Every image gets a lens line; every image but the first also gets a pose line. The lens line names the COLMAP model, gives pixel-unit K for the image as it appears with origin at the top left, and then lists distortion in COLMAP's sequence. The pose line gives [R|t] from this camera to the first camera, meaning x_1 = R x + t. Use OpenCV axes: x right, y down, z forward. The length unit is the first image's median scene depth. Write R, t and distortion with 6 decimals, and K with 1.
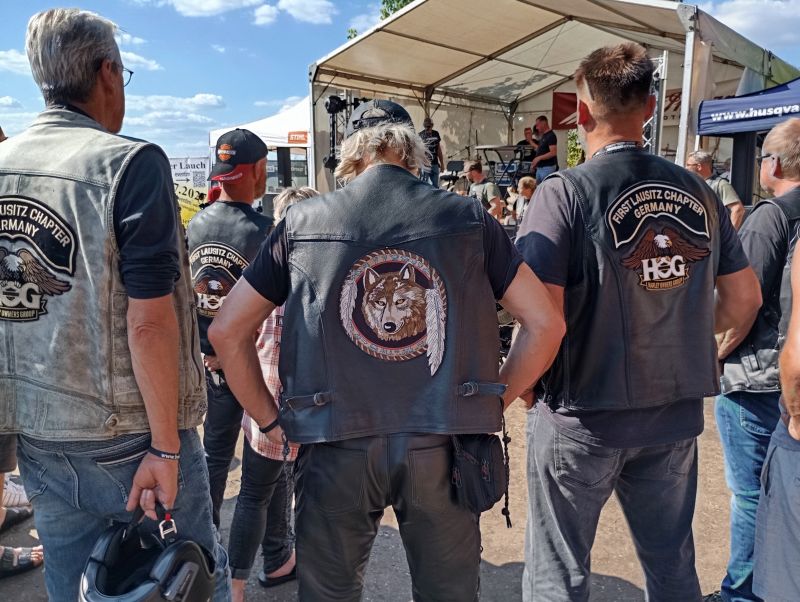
lens RADIAL K [[673.7, 0, 402.4], [0, 673.7, 299.5], [0, 0, 1]] dist [0.057304, -0.082523]
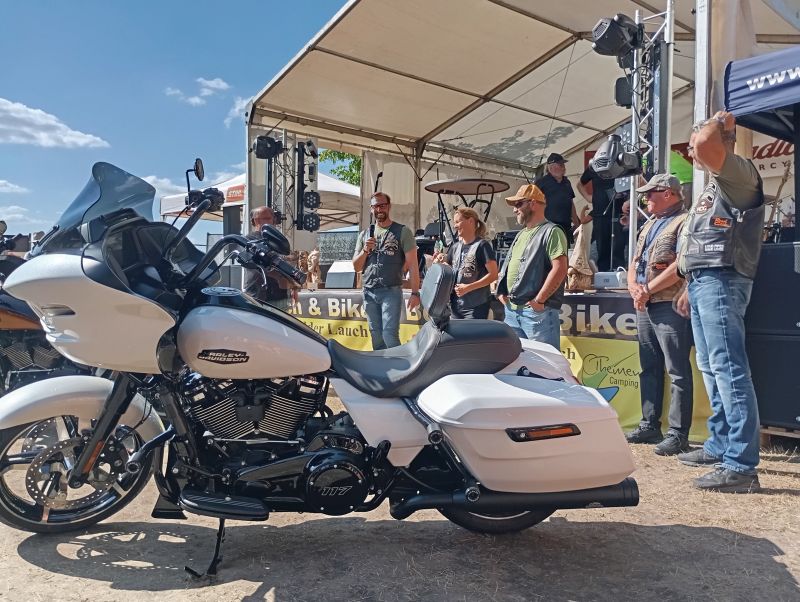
lens RADIAL K [[673.7, 0, 402.4], [0, 673.7, 299.5], [0, 0, 1]] dist [0.057304, -0.082523]
pose [[0.990188, 0.006255, -0.139599, 0.153437], [-0.029052, 0.986385, -0.161867, 0.007283], [0.136686, 0.164335, 0.976888, 0.265897]]
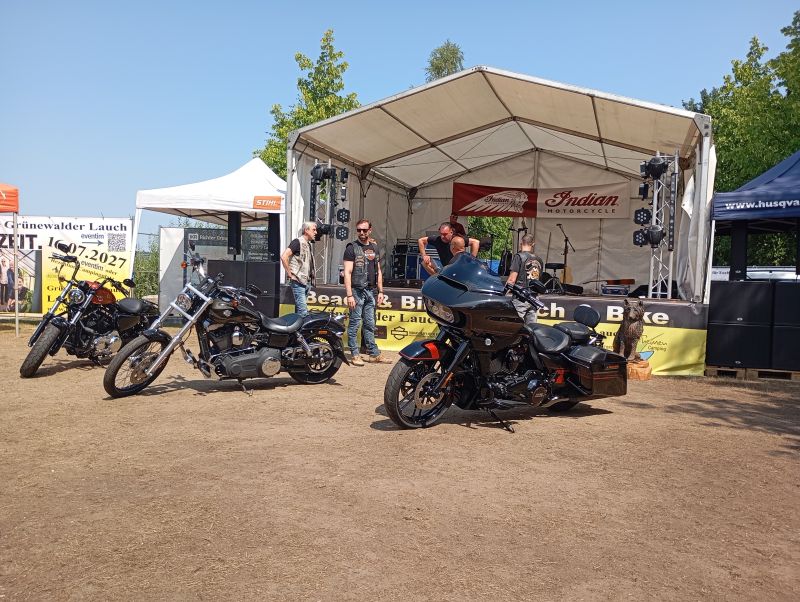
lens RADIAL K [[658.8, 0, 397.4], [0, 658.8, 300.9], [0, 0, 1]] dist [0.053545, -0.064846]
pose [[0.927918, 0.017475, 0.372374, -0.327526], [0.030233, 0.992083, -0.121894, 0.016568], [-0.371556, 0.124365, 0.920043, 0.090914]]
